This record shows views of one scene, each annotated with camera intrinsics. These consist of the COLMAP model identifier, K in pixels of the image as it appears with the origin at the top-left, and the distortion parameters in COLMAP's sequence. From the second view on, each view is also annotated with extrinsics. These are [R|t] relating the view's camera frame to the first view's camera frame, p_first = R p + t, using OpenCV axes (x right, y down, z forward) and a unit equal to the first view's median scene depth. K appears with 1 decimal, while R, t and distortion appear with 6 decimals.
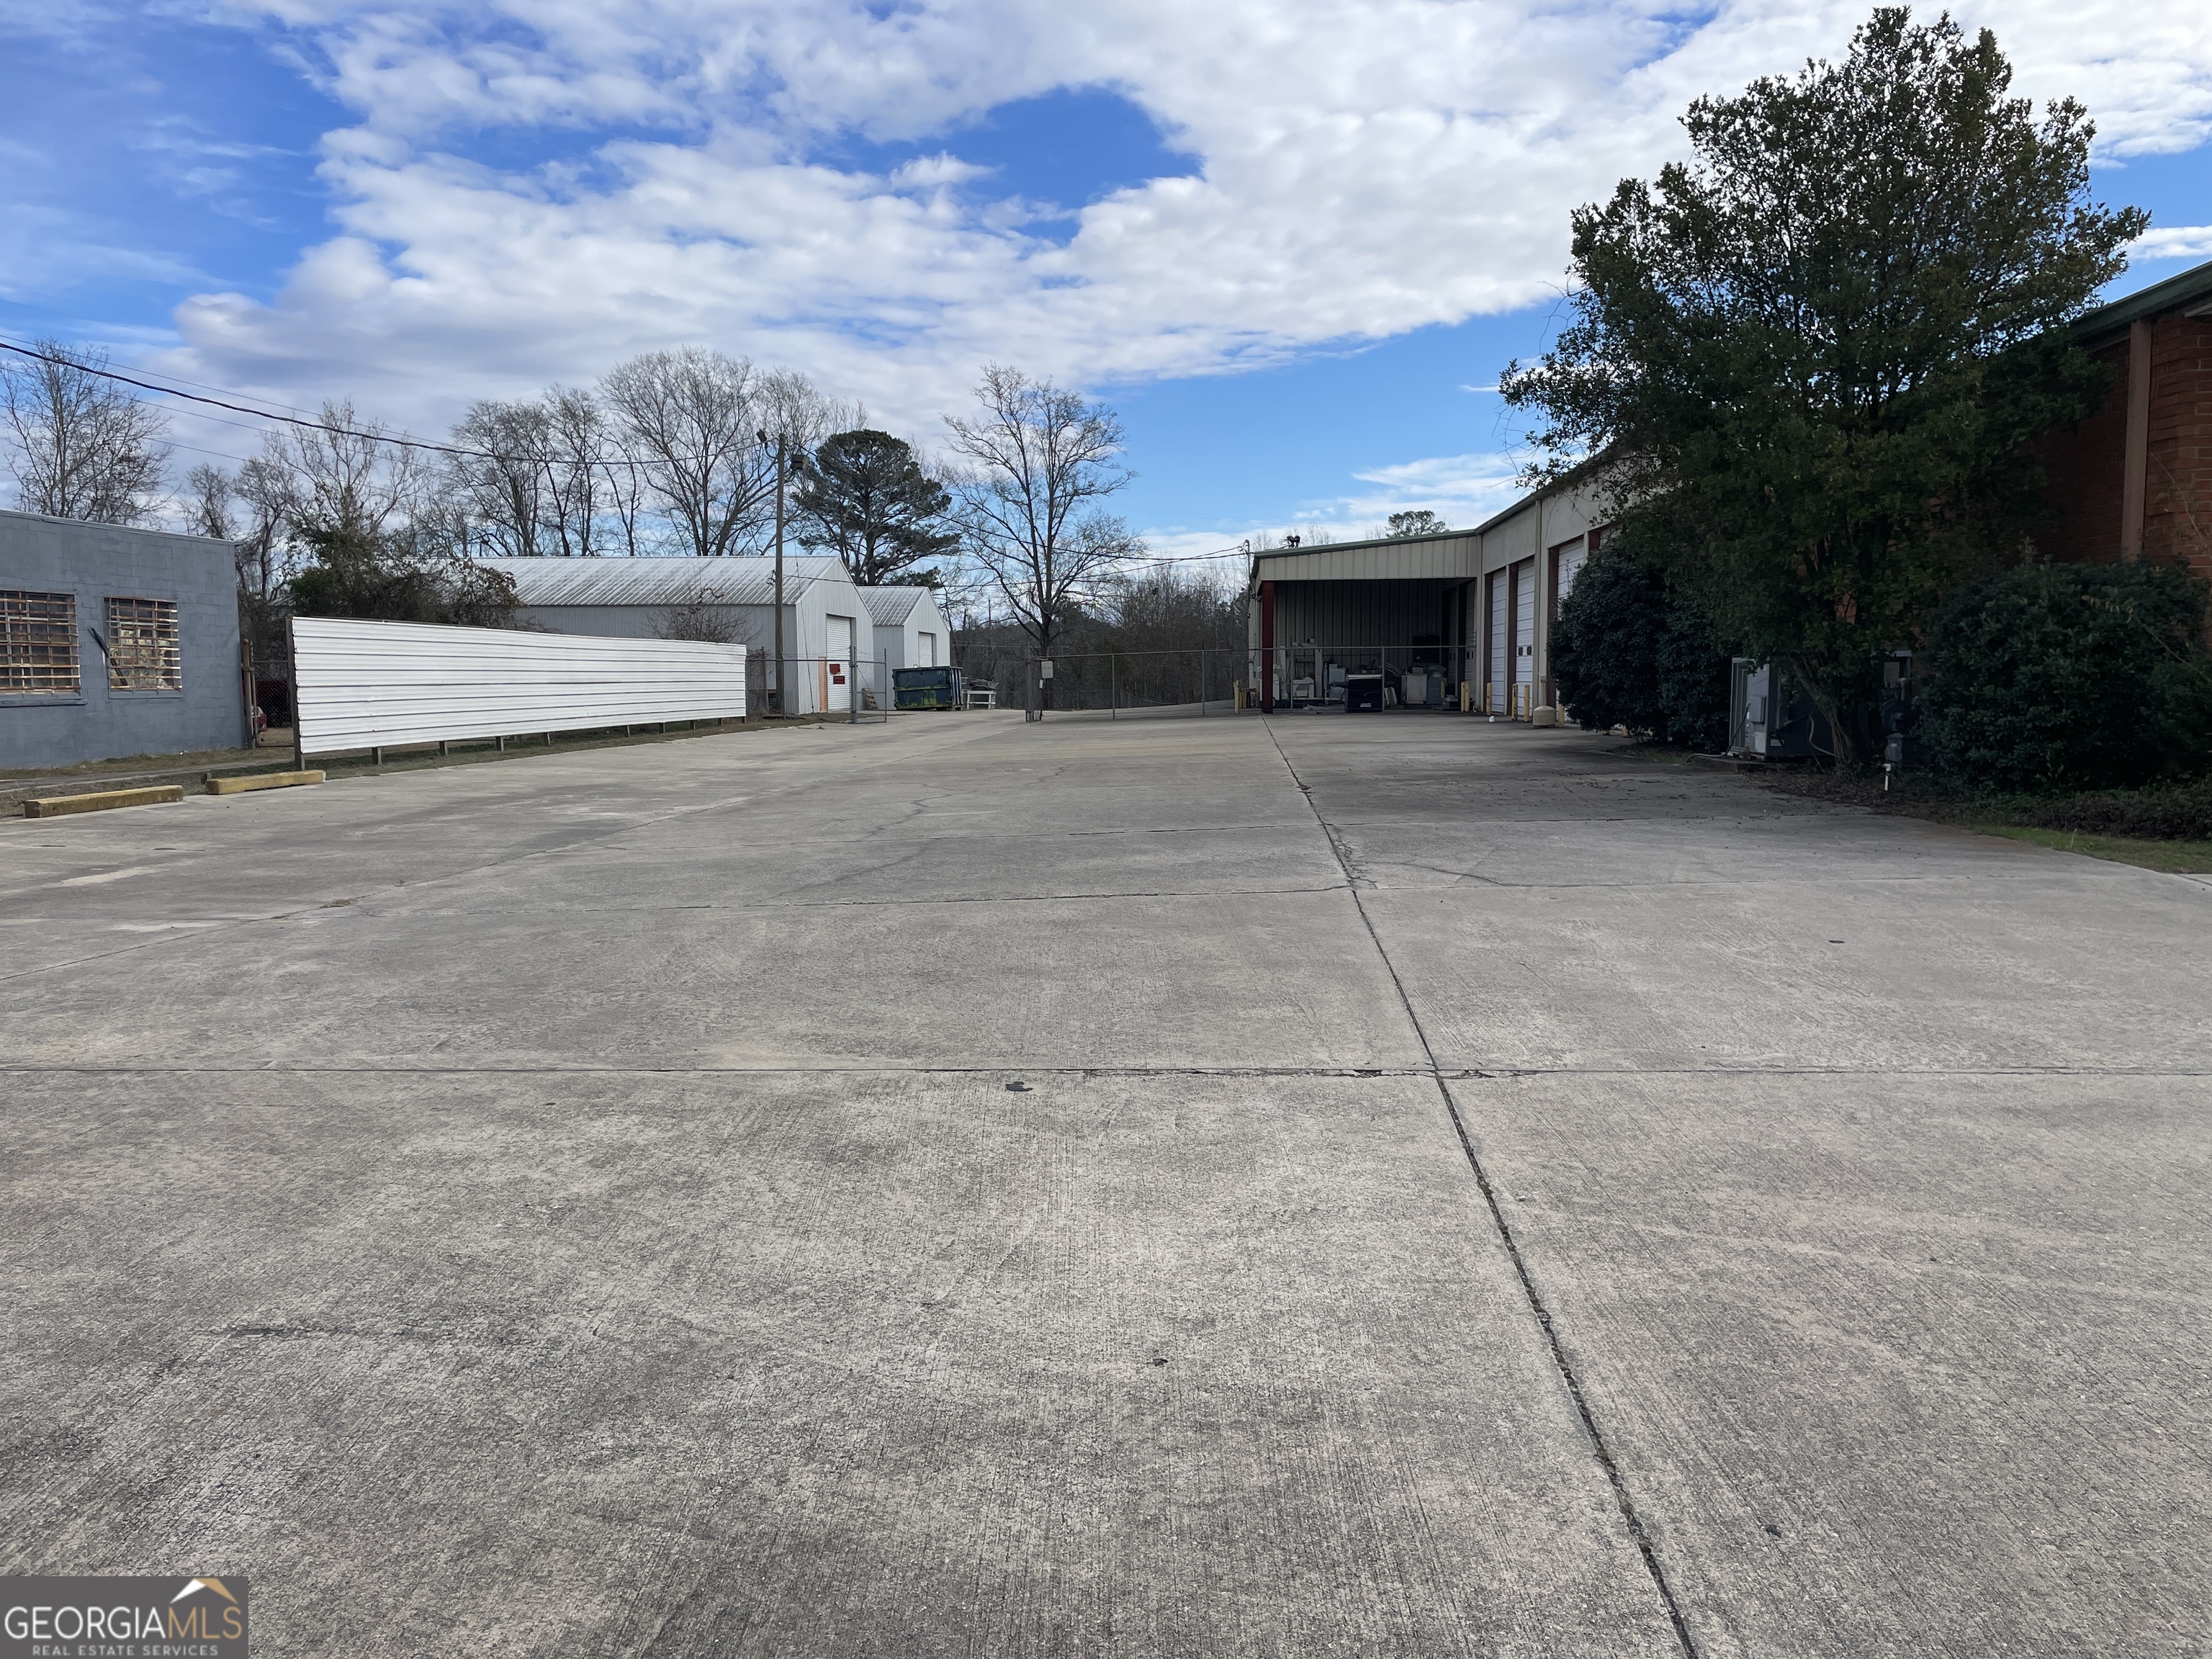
lens RADIAL K [[1729.3, 0, 1106.0], [0, 1729.3, 829.5], [0, 0, 1]] dist [0.210587, -0.240976]
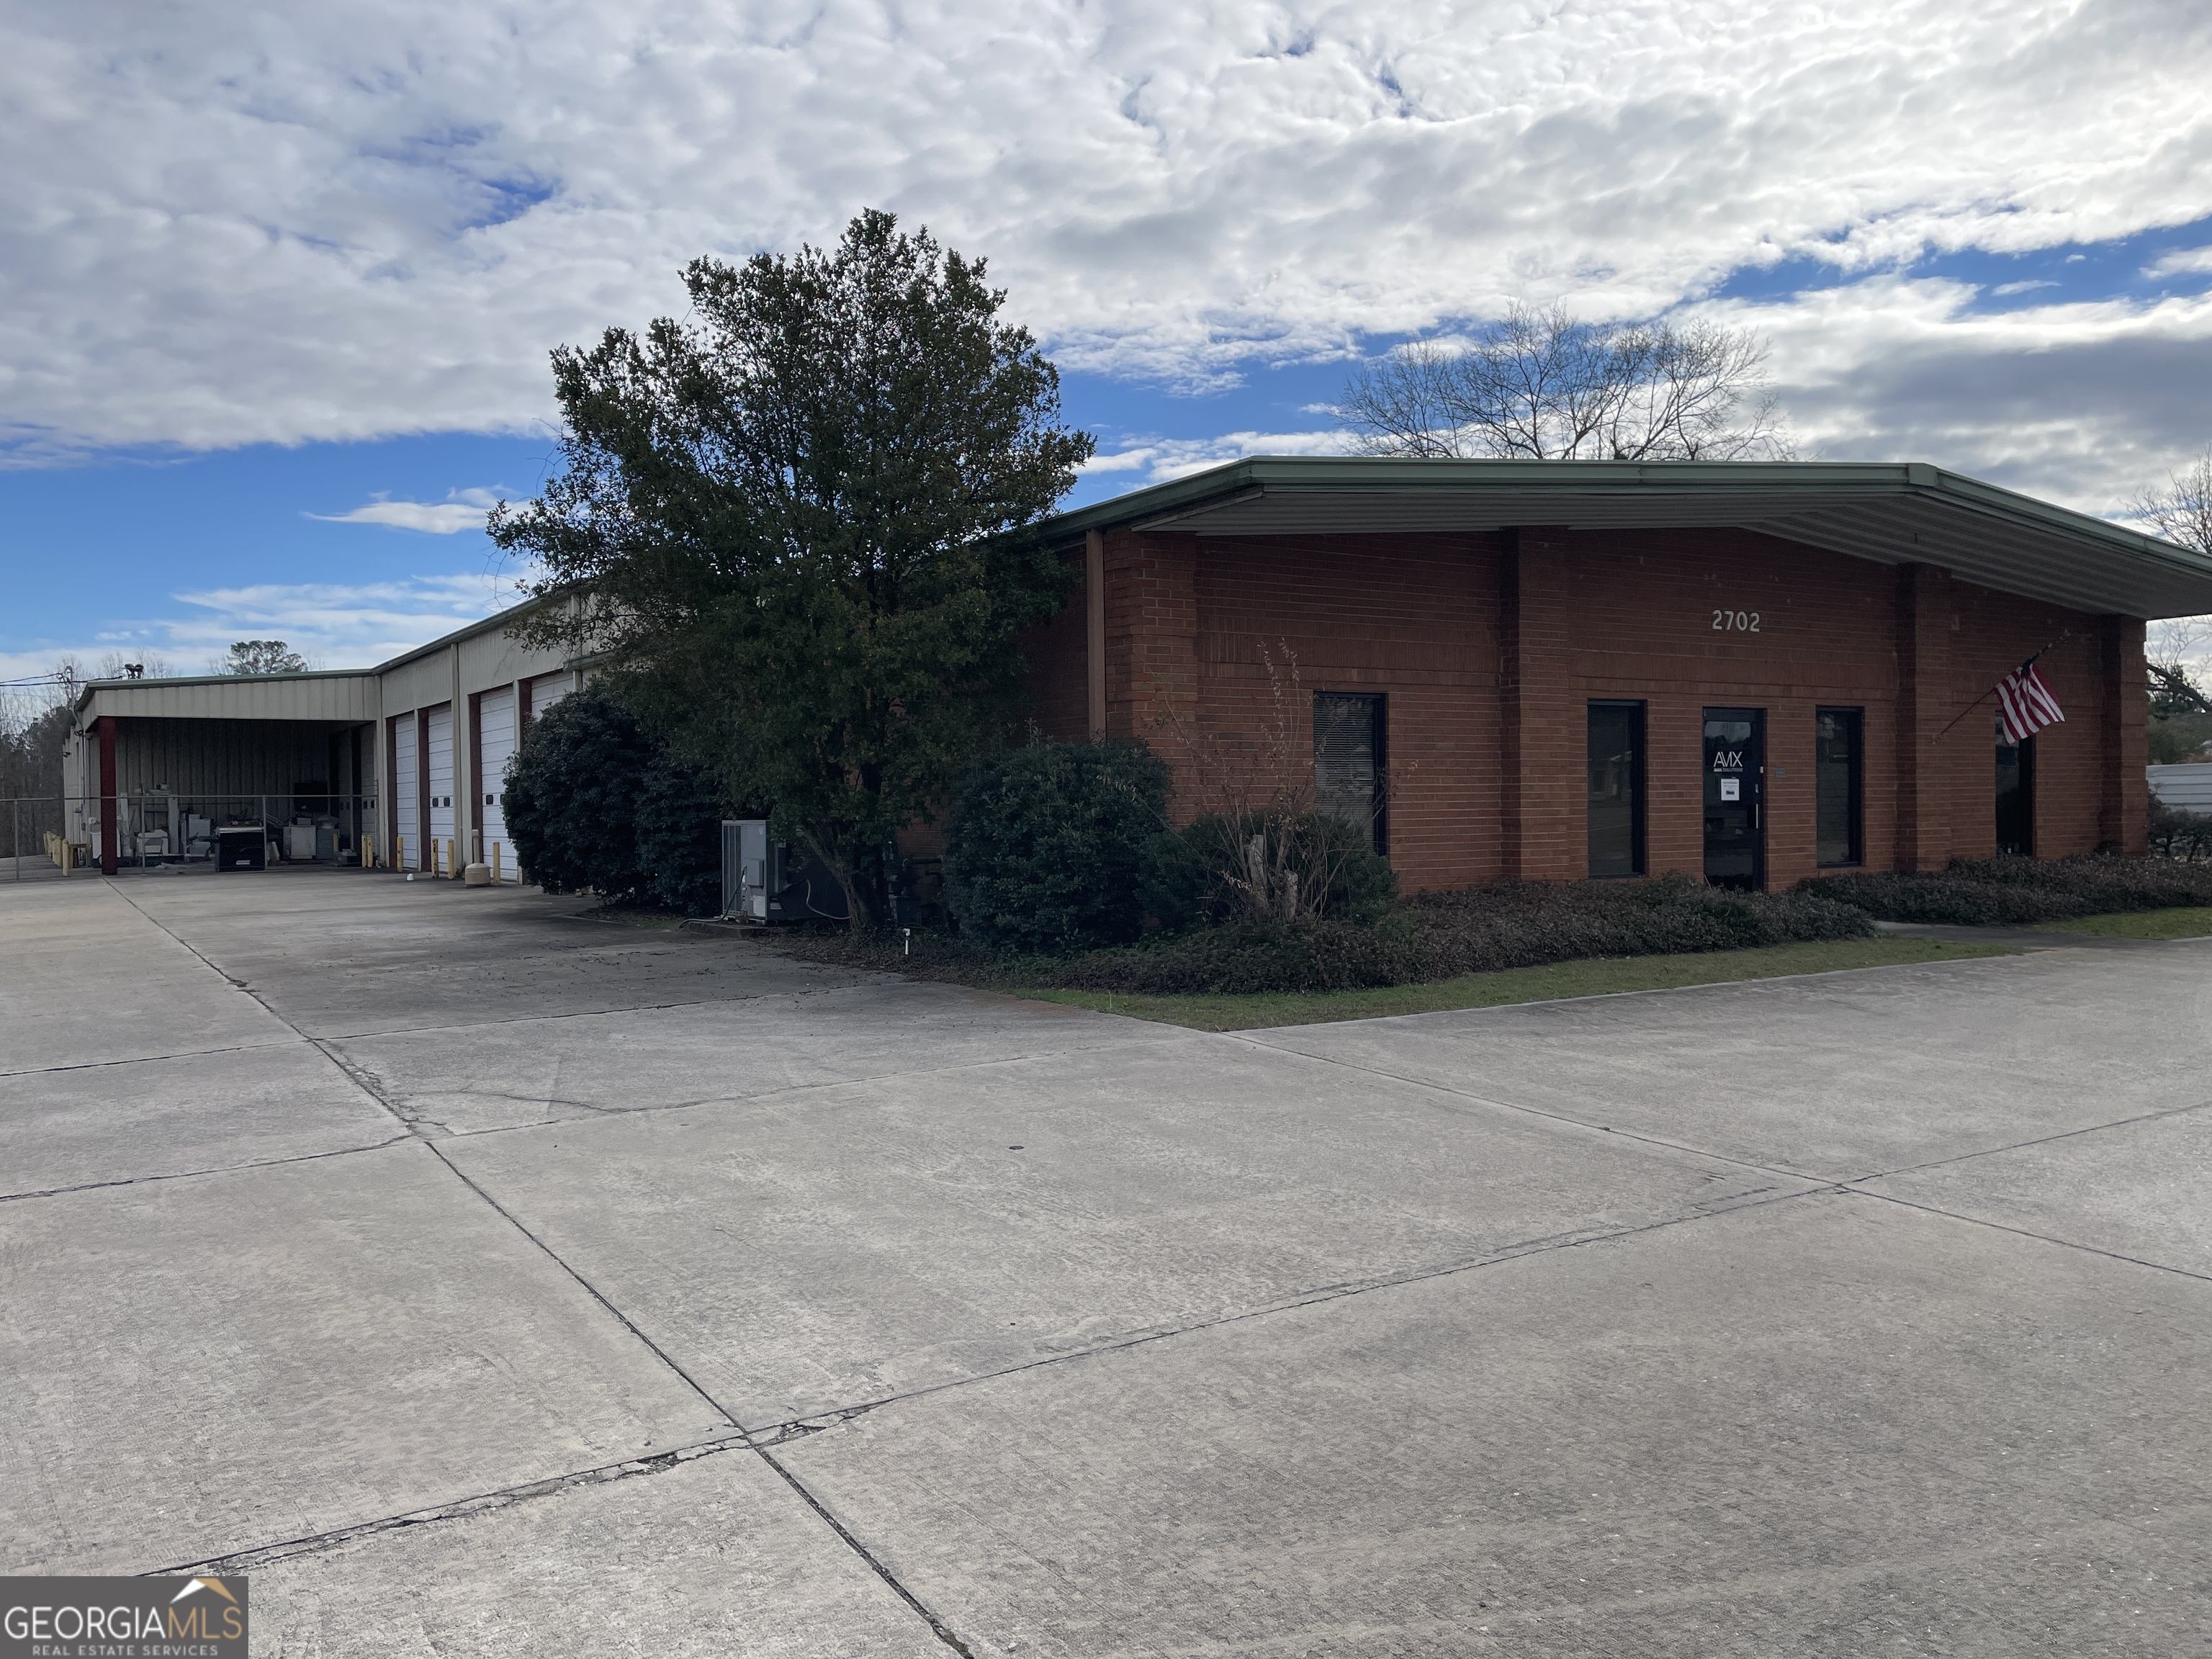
lens RADIAL K [[1712.6, 0, 1106.0], [0, 1712.6, 829.5], [0, 0, 1]] dist [0.090186, -0.111812]
pose [[0.802055, -0.019948, 0.596917, -0.044302], [0.065581, 0.996340, -0.054824, -0.024588], [-0.593638, 0.083118, 0.800428, 0.105119]]
